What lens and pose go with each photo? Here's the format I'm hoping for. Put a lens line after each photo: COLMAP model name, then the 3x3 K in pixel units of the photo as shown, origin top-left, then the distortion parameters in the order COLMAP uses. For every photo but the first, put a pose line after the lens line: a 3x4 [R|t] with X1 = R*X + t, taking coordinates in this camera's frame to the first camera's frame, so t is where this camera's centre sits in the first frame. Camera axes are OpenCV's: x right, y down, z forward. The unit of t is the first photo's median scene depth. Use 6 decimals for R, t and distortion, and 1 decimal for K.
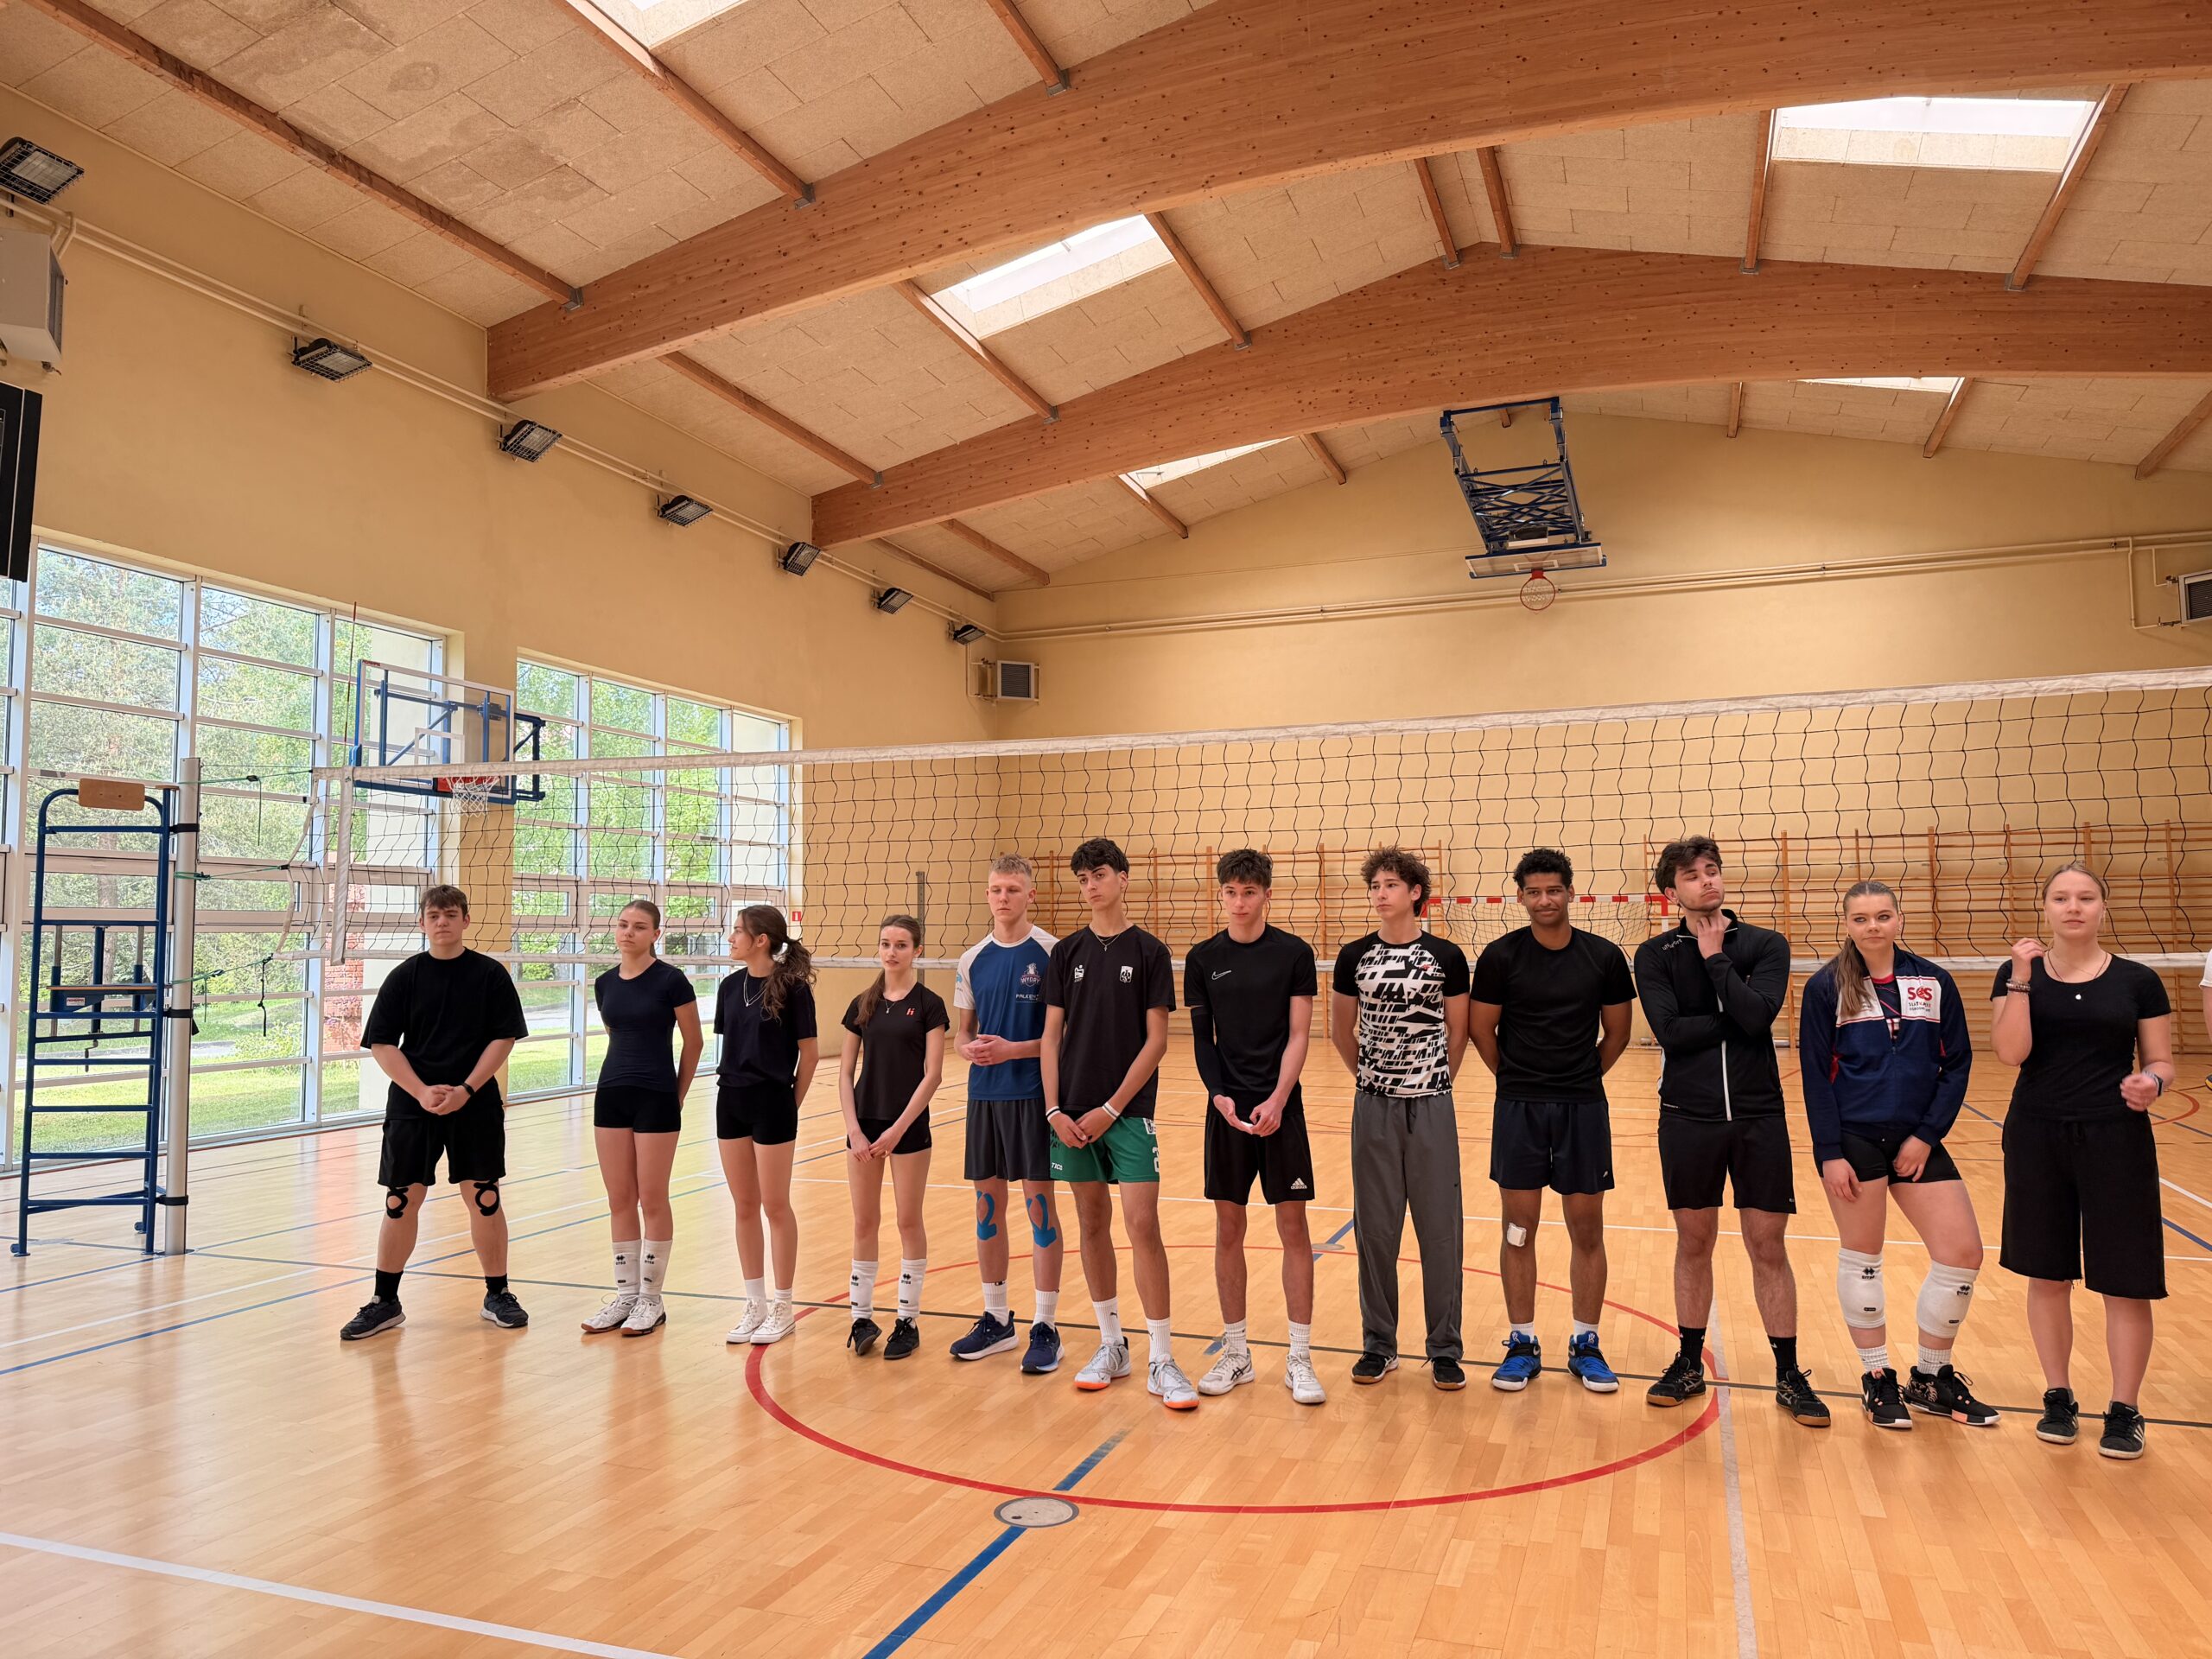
lens RADIAL K [[1541.9, 0, 1100.2], [0, 1541.9, 830.8], [0, 0, 1]] dist [0.032889, -0.038343]
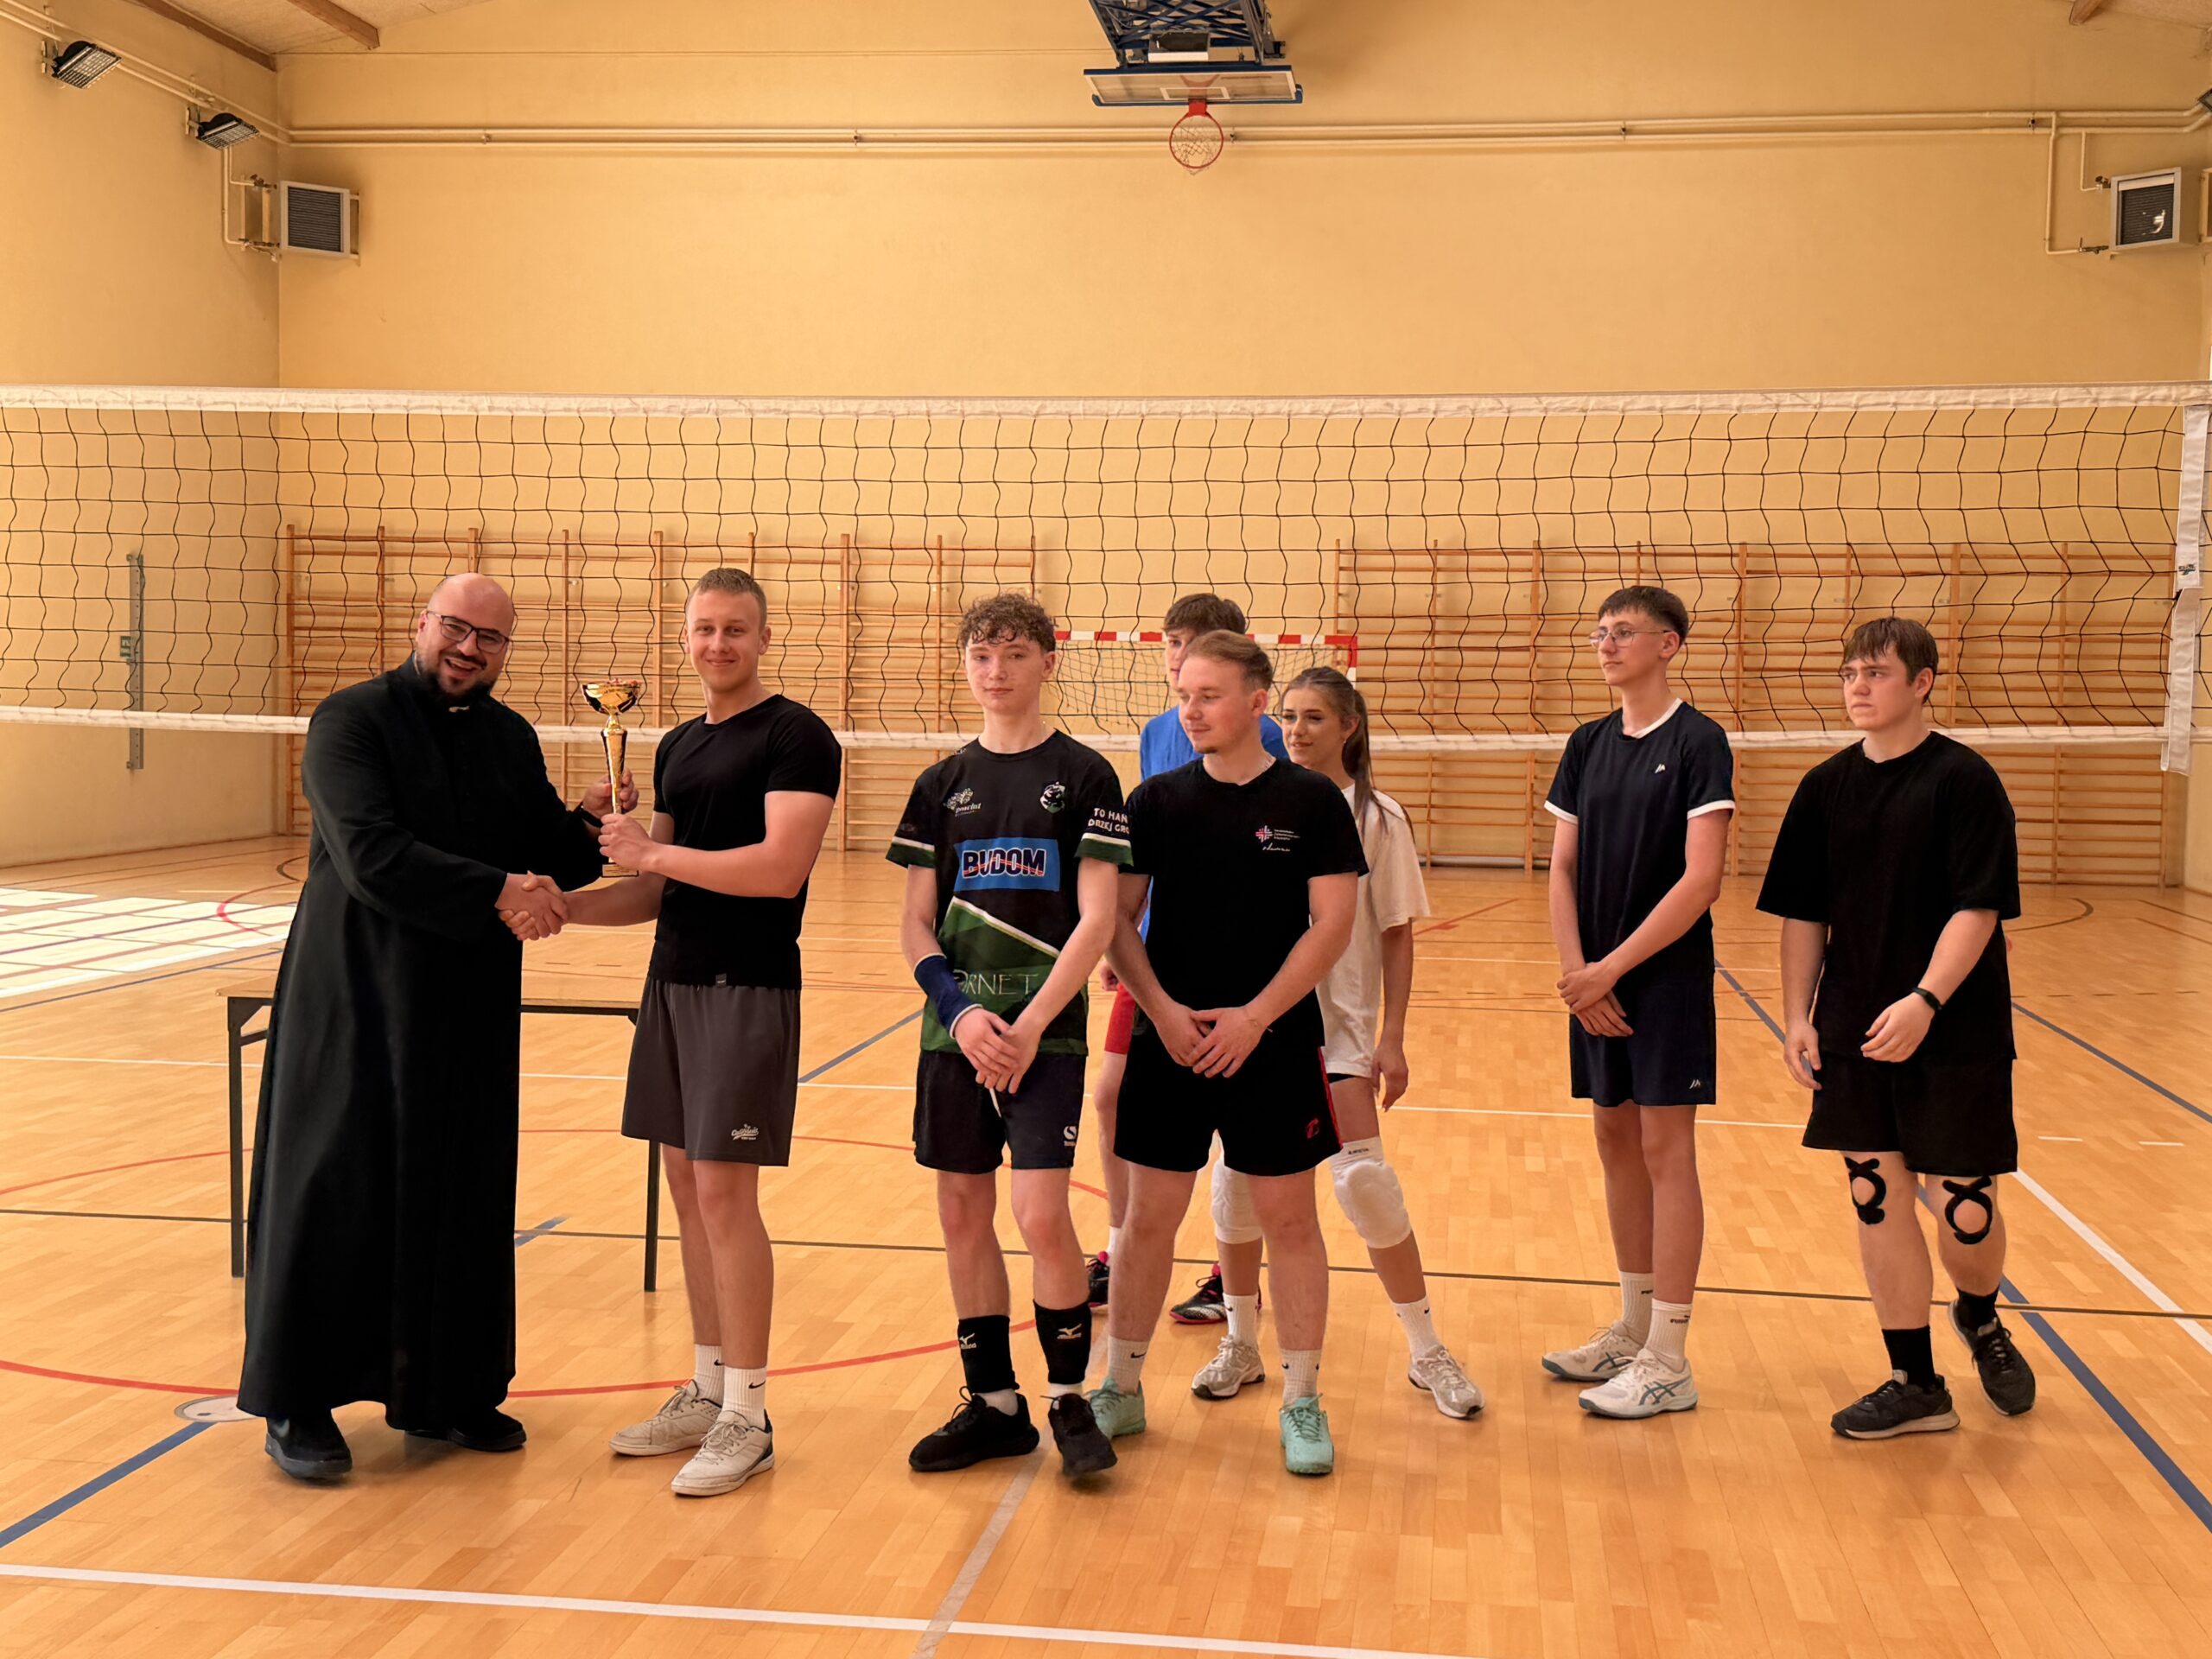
lens RADIAL K [[2727.2, 0, 1121.0], [0, 2727.2, 816.5], [0, 0, 1]] dist [0.070321, 0.000000]
pose [[0.975665, 0.014556, 0.218781, 0.037344], [-0.040249, 0.992729, 0.113444, -0.015804], [-0.215539, -0.119490, 0.969157, -0.175916]]
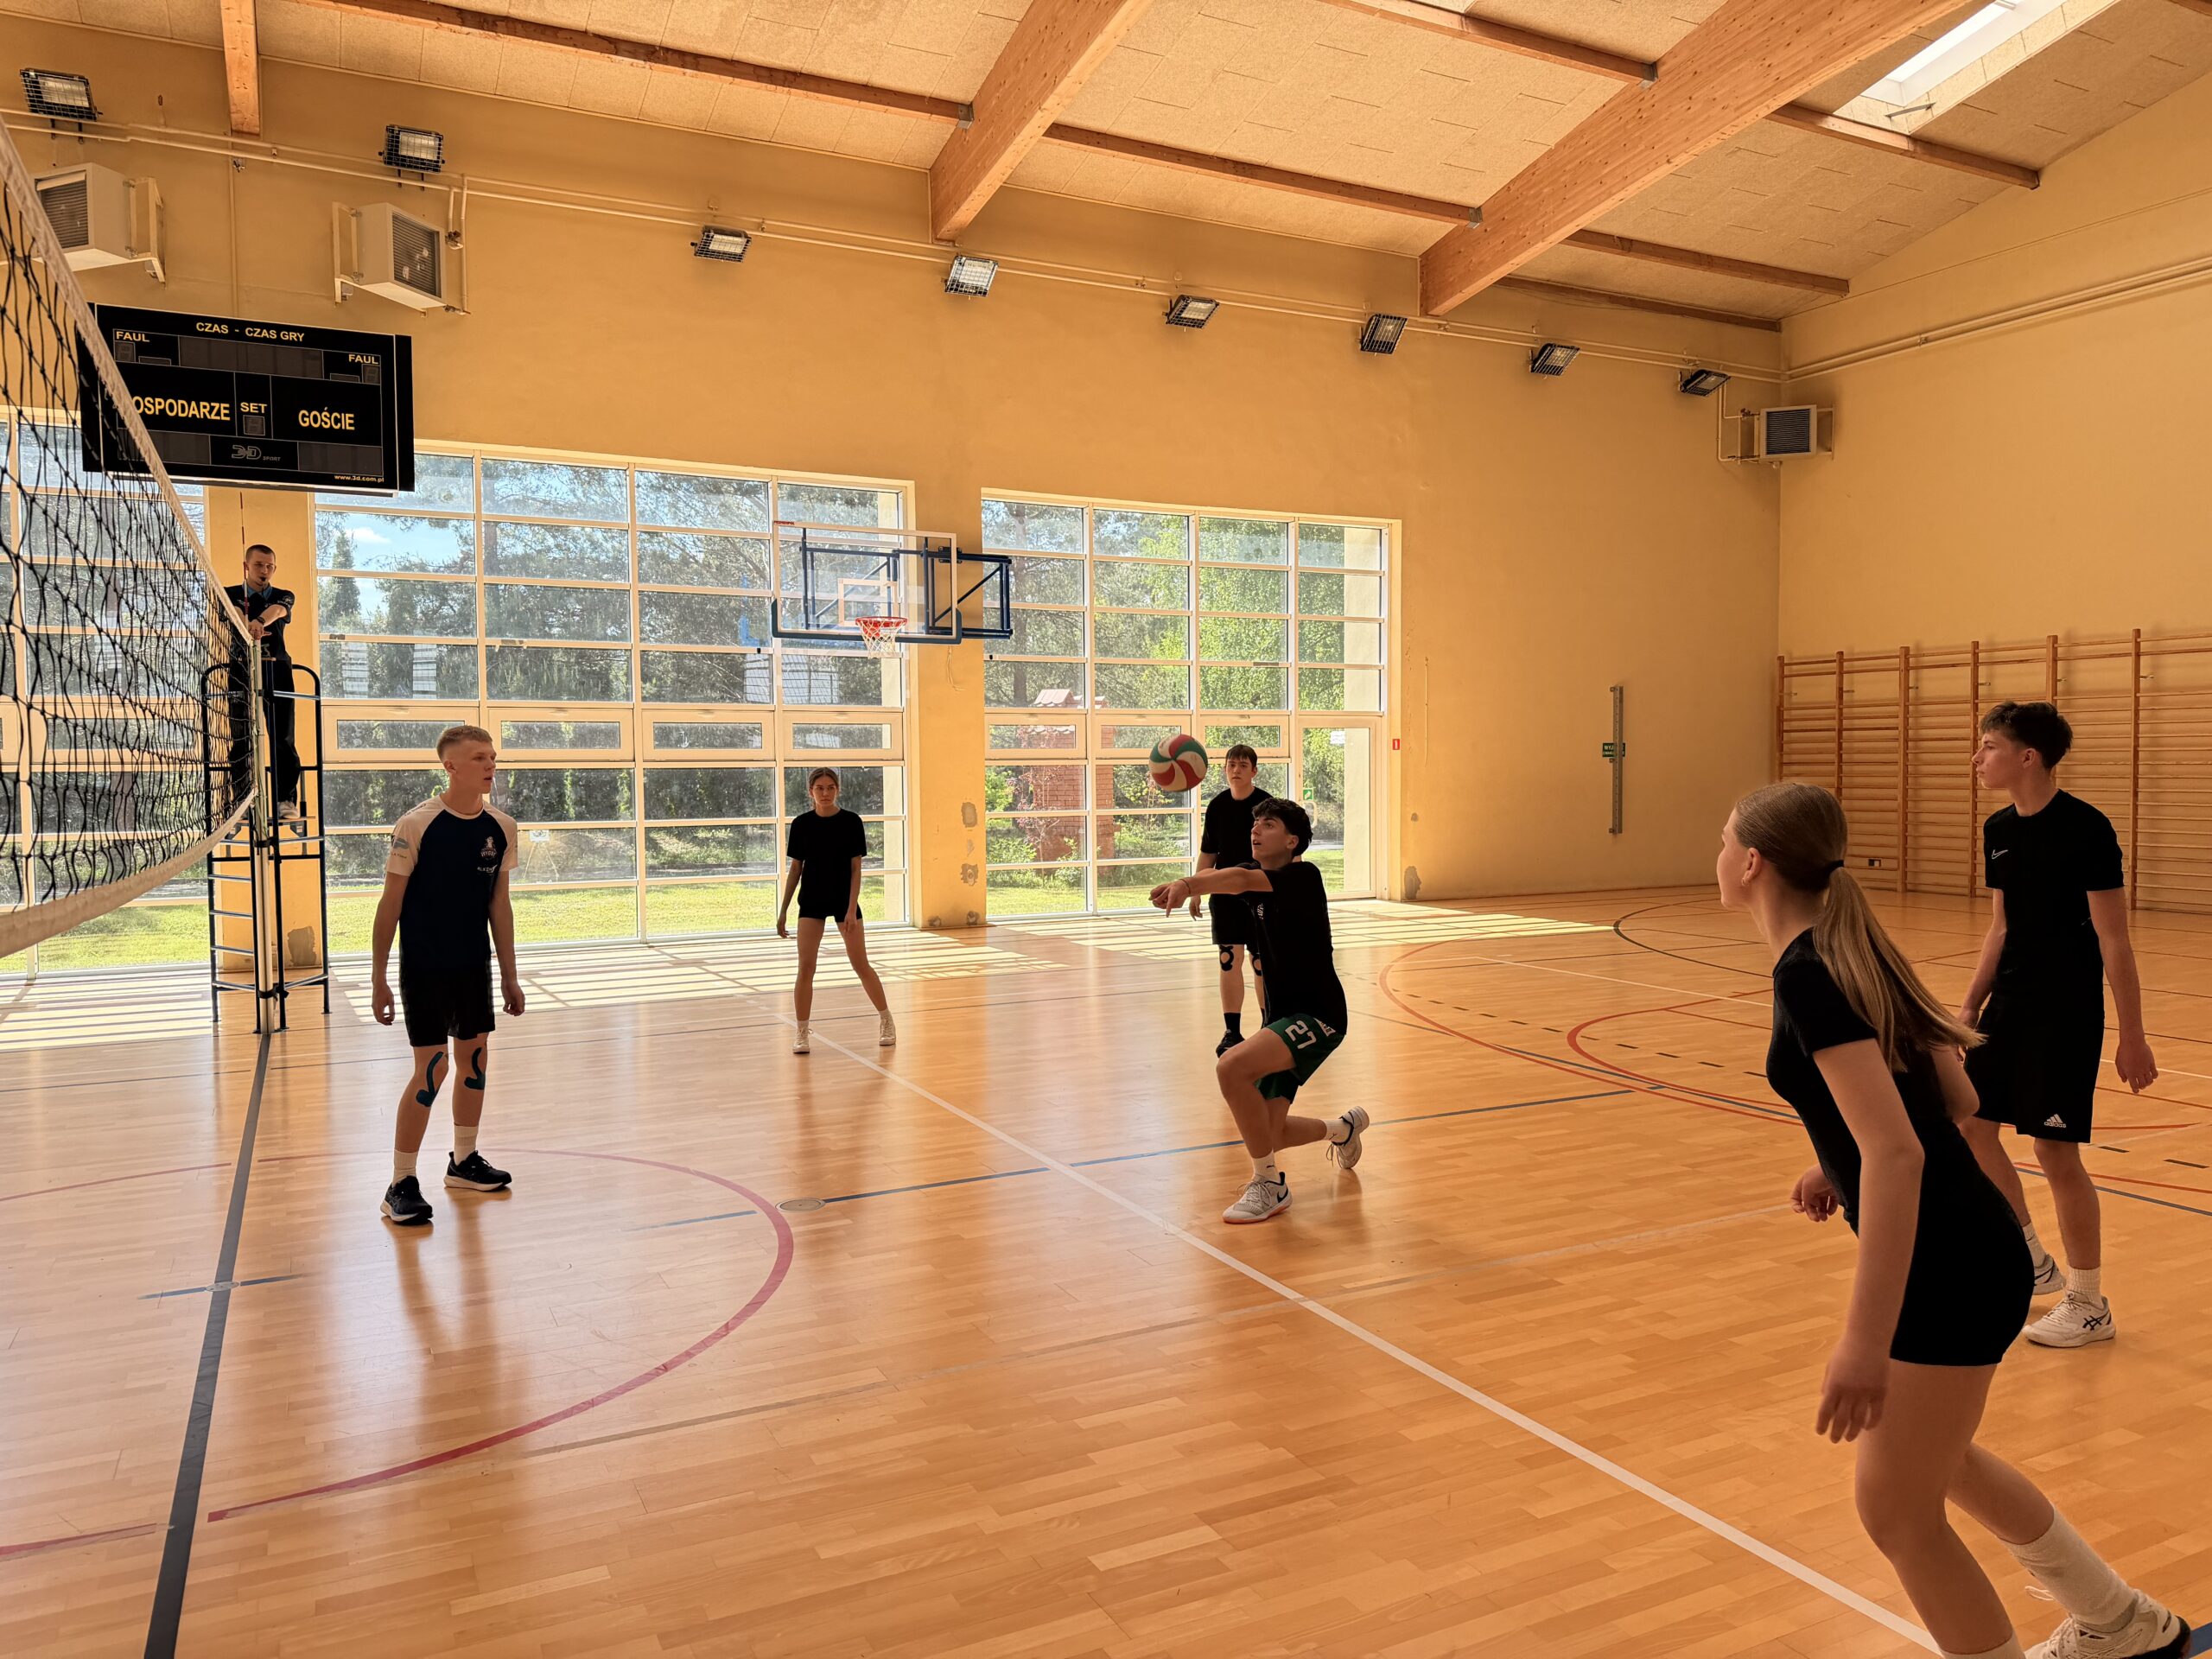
lens RADIAL K [[1541.9, 0, 1115.3], [0, 1541.9, 826.0], [0, 0, 1]] dist [0.032889, -0.038343]
pose [[0.733686, 0.032434, -0.678714, 0.540624], [0.049758, 0.993614, 0.101271, 0.007092], [0.677665, -0.108073, 0.727386, 0.414443]]
